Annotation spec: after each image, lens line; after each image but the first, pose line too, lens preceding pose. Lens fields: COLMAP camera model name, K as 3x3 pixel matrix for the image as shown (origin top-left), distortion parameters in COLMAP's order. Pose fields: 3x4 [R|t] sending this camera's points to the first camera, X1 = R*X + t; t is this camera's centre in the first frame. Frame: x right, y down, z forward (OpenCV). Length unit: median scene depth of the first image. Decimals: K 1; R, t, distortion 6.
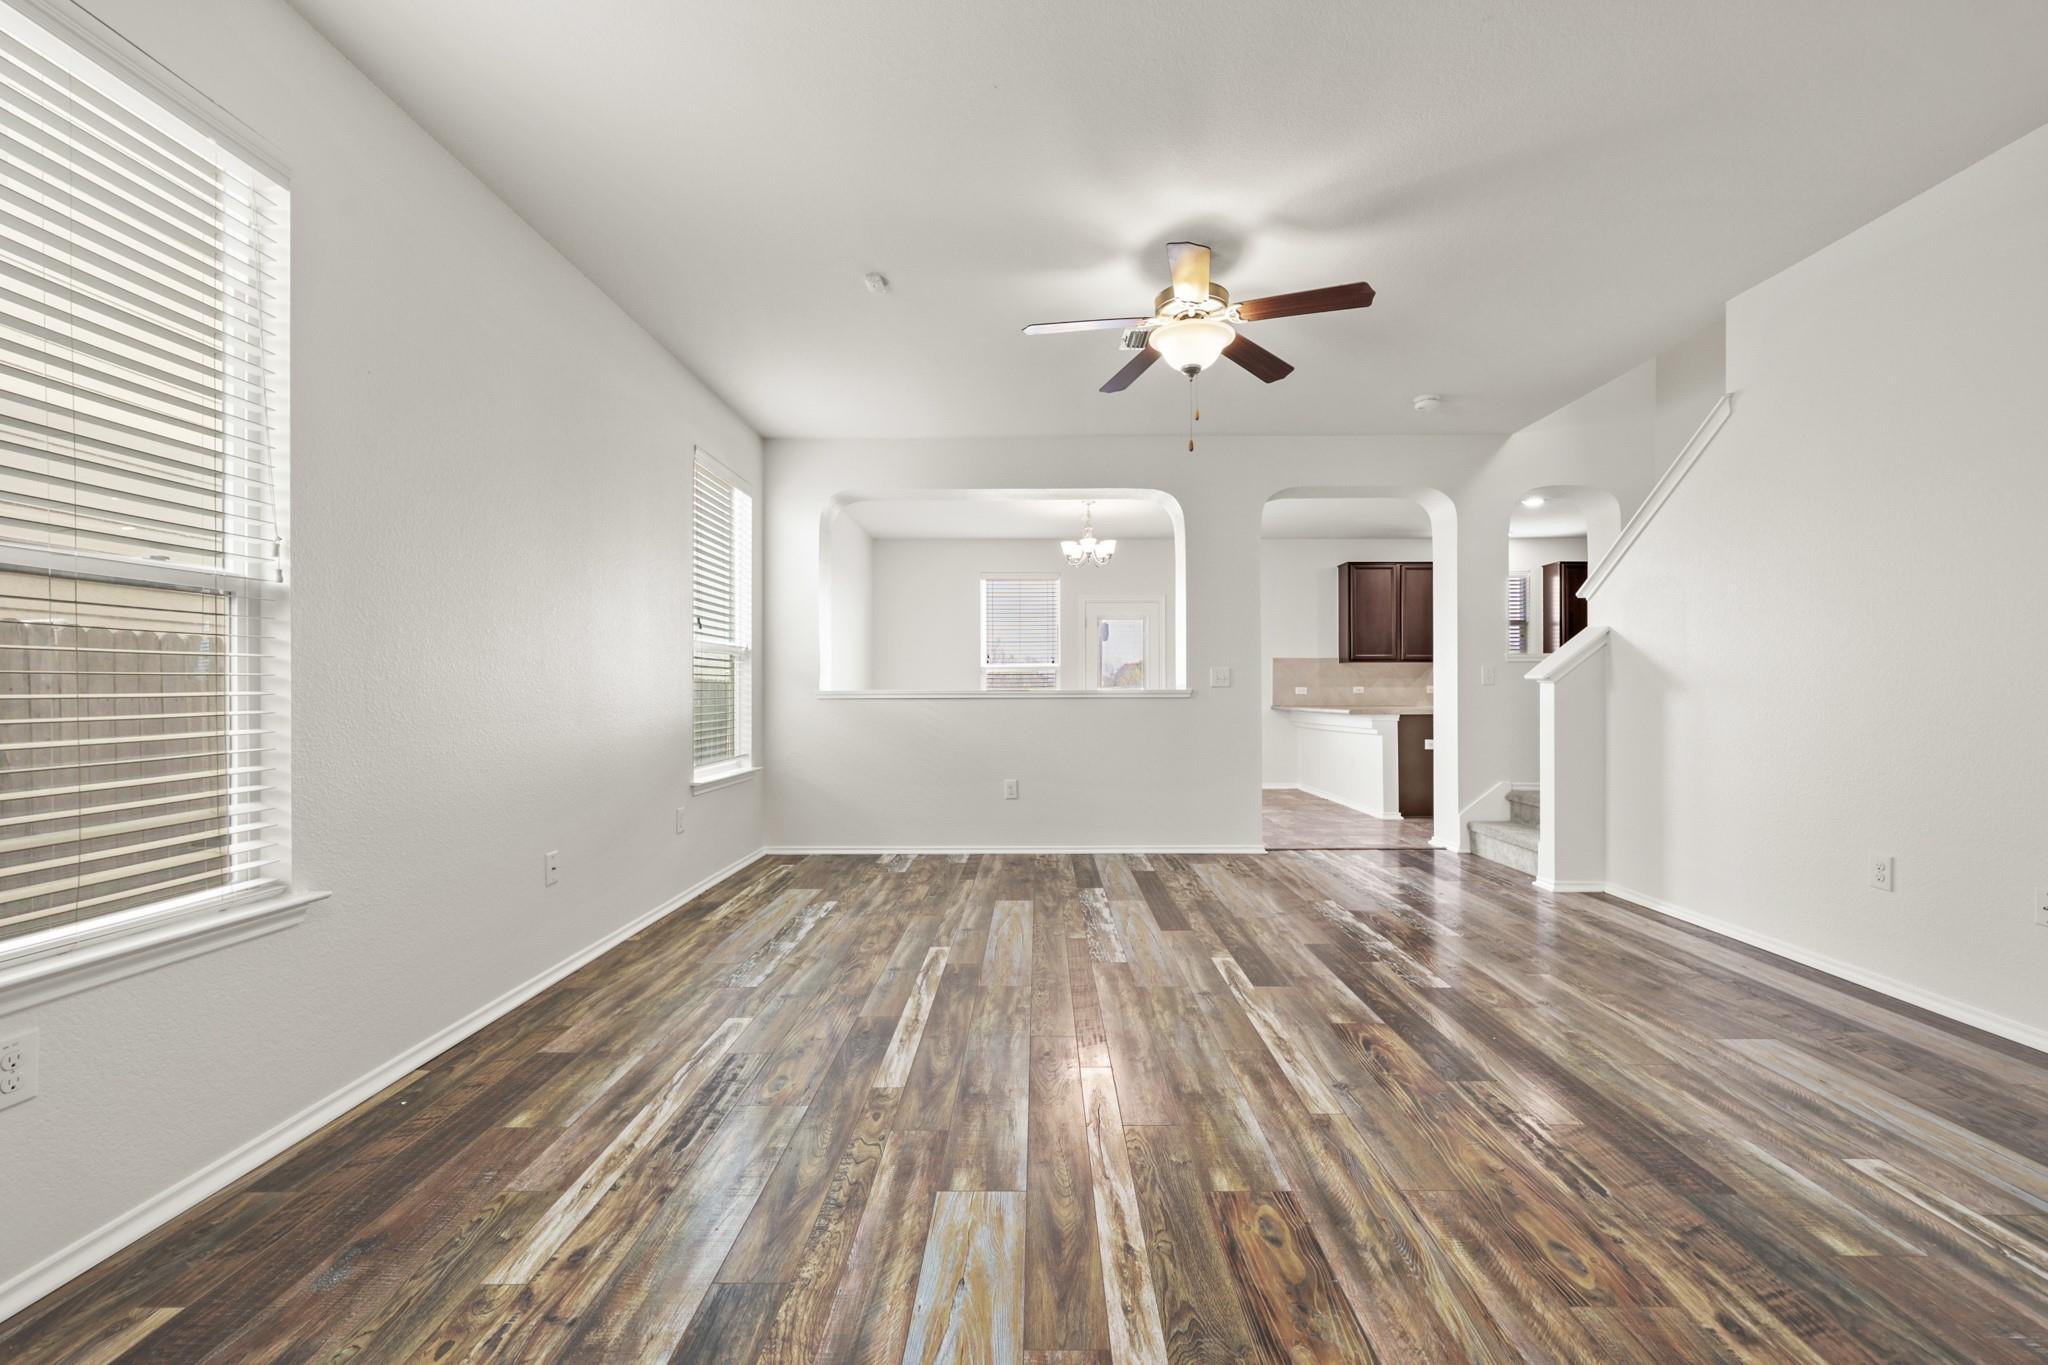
lens RADIAL K [[841.7, 0, 1030.7], [0, 841.7, 695.2], [0, 0, 1]] dist [0.004243, 0.000436]
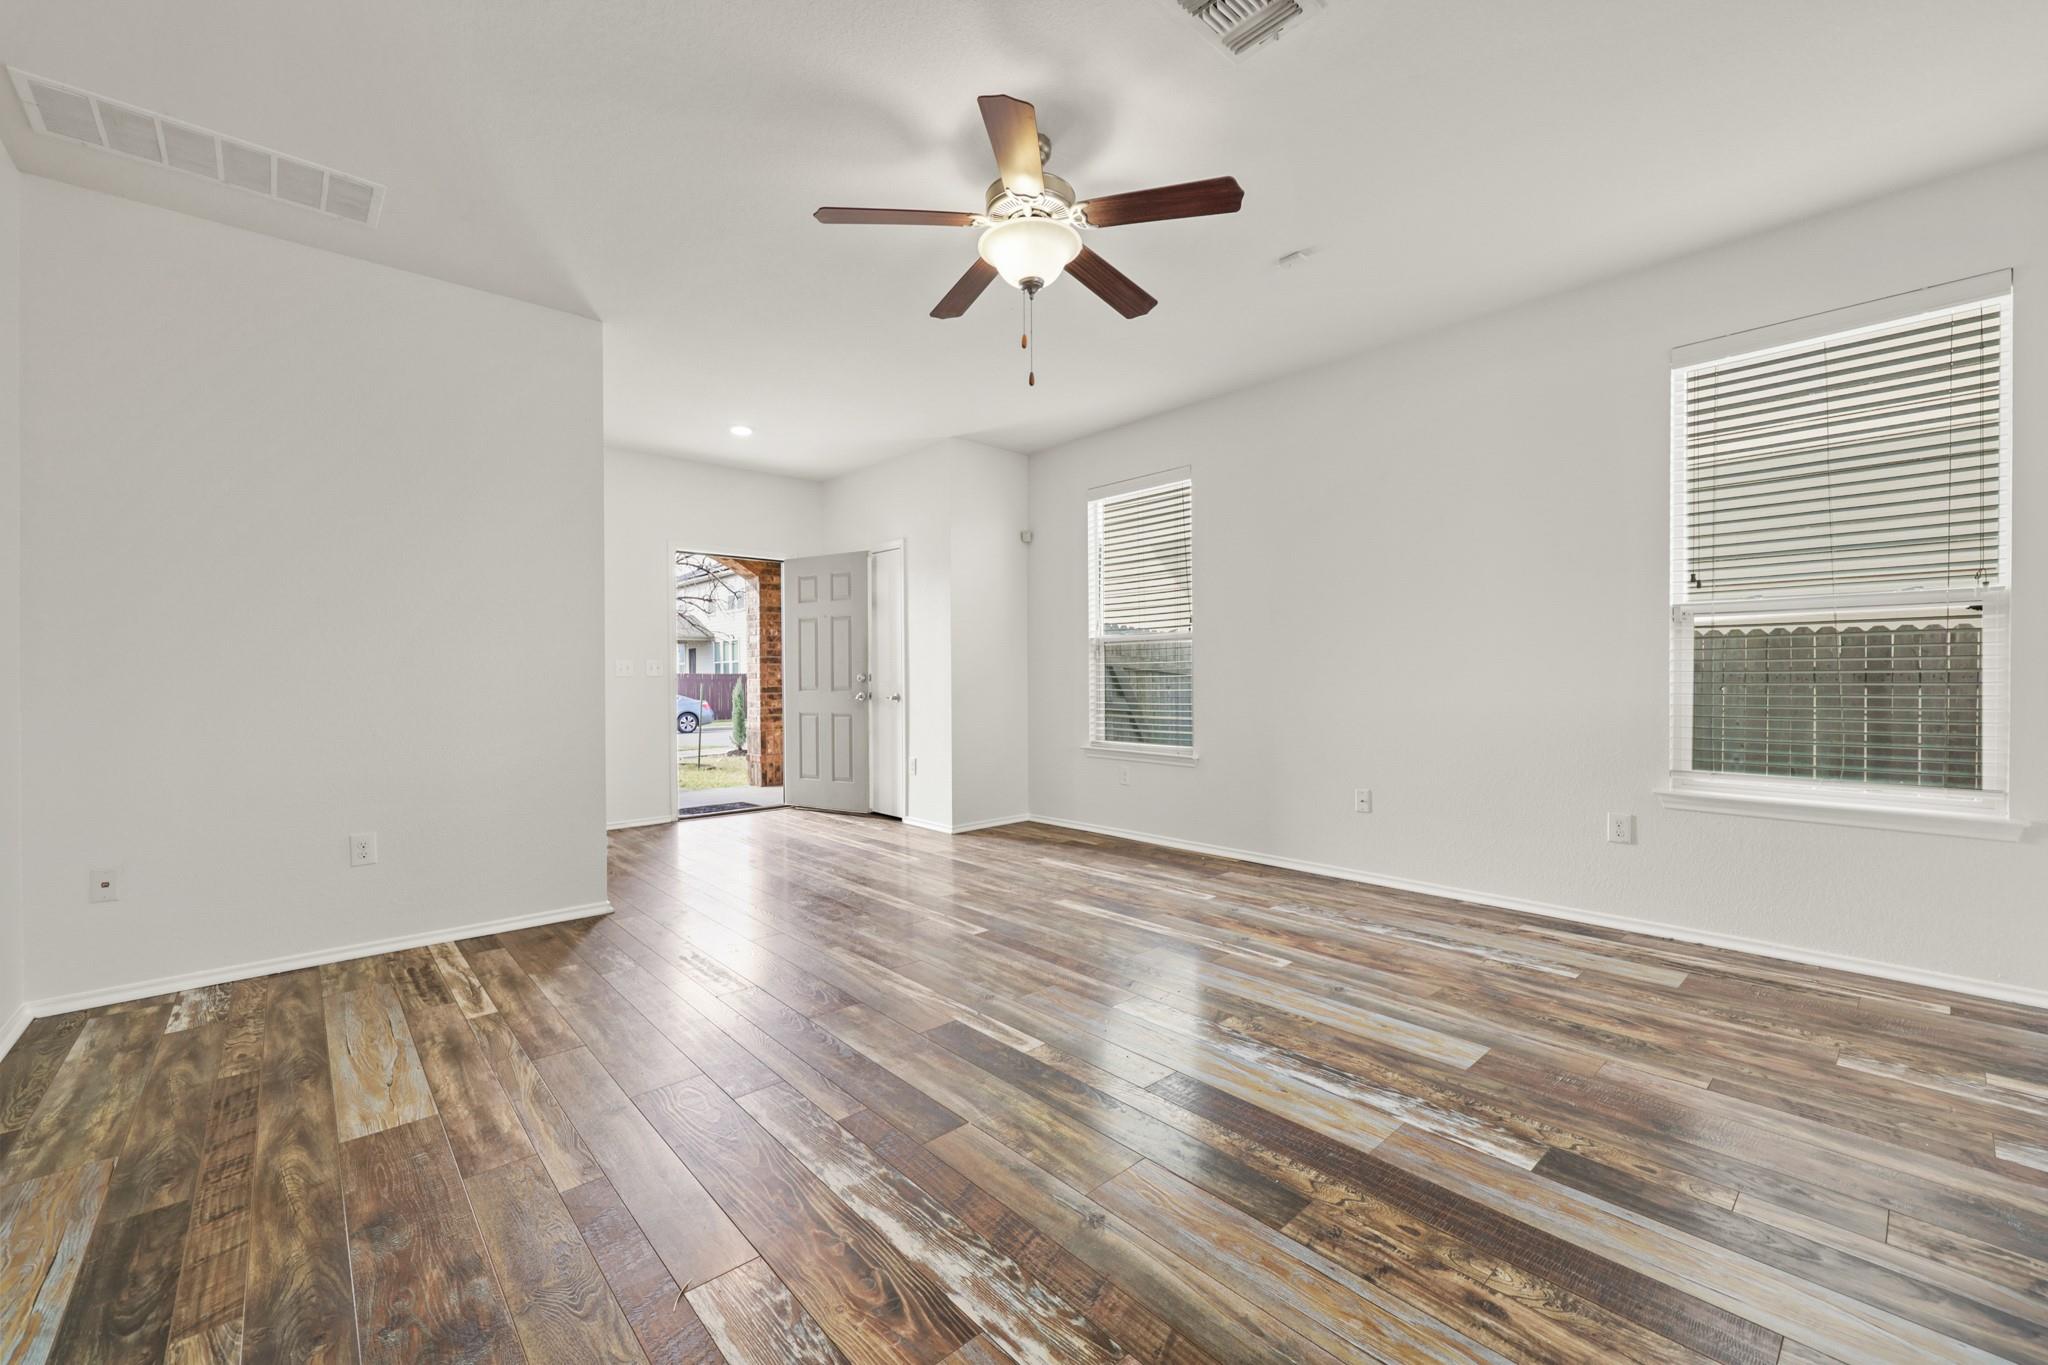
lens RADIAL K [[841.7, 0, 1030.7], [0, 841.7, 695.2], [0, 0, 1]] dist [0.004243, 0.000436]
pose [[-0.742702, 0.026851, -0.669084, 0.739252], [0.009322, 0.999514, 0.029763, -0.015259], [0.669557, 0.015867, -0.742591, 1.601223]]
